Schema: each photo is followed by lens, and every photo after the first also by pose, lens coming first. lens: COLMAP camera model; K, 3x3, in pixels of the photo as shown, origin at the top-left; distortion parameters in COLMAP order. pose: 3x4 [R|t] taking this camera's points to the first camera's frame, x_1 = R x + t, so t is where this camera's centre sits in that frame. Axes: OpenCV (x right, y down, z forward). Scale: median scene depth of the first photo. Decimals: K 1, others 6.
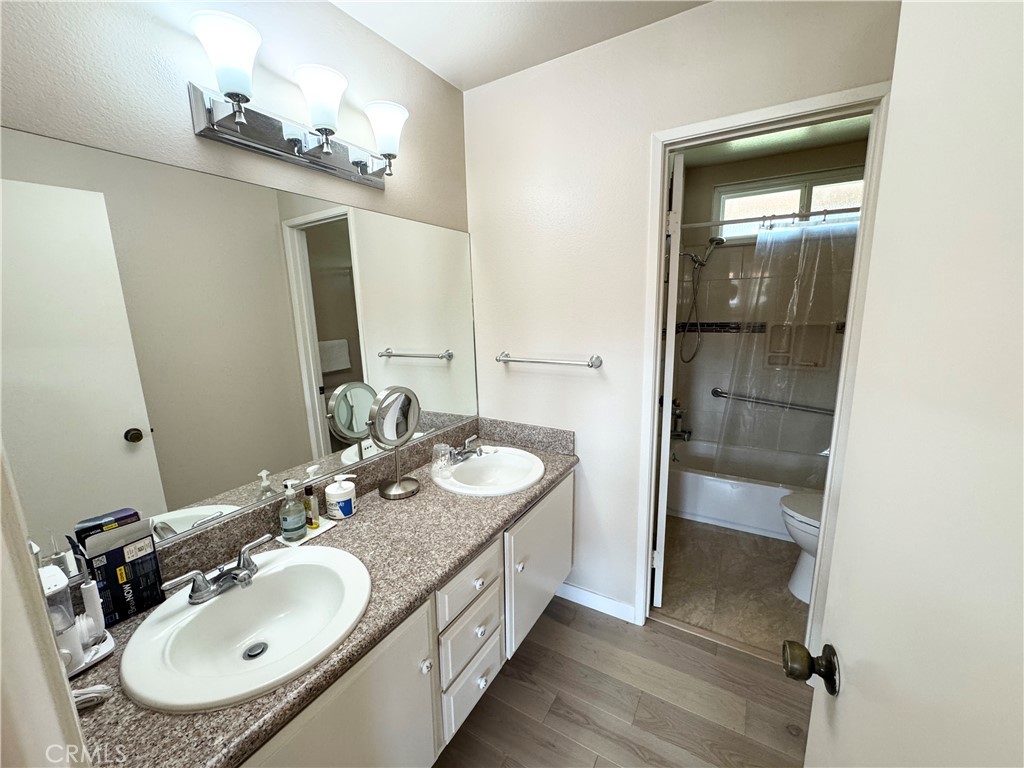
lens RADIAL K [[408.1, 0, 510.6], [0, 408.1, 384.0], [0, 0, 1]] dist [-0.005547, 0.000495]
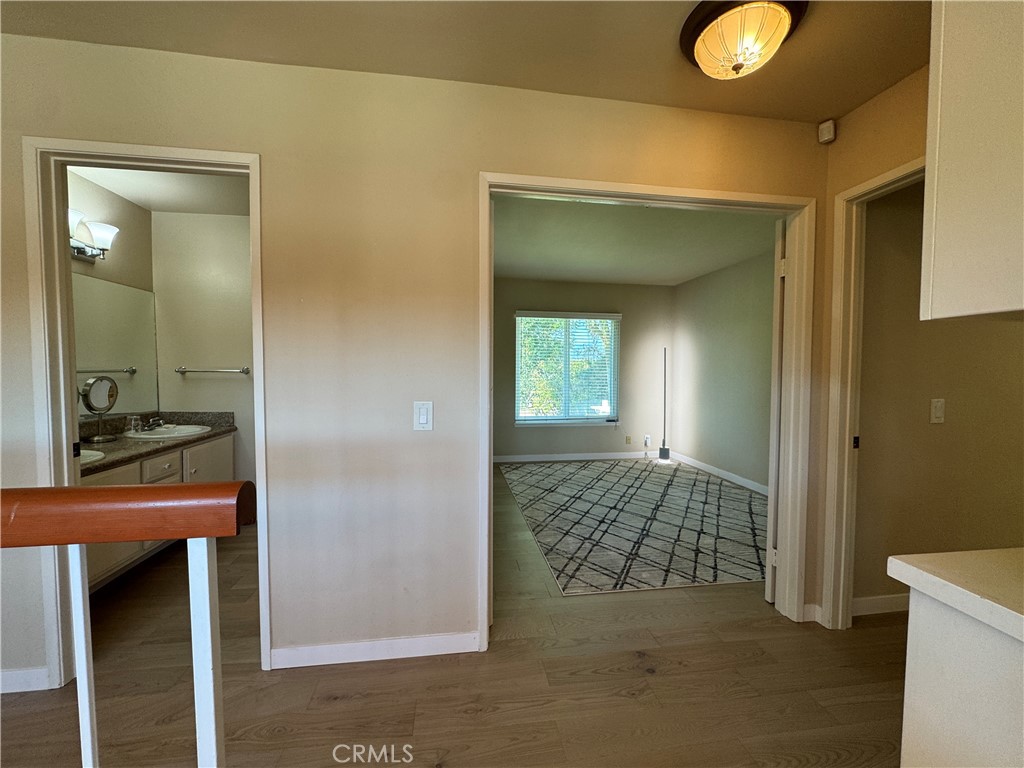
lens RADIAL K [[408.1, 0, 510.6], [0, 408.1, 384.0], [0, 0, 1]] dist [-0.005547, 0.000495]
pose [[0.778448, 0.003667, 0.627698, -0.012494], [0.095674, 0.987606, -0.124421, 0.315866], [-0.620375, 0.156910, 0.768449, -1.037126]]
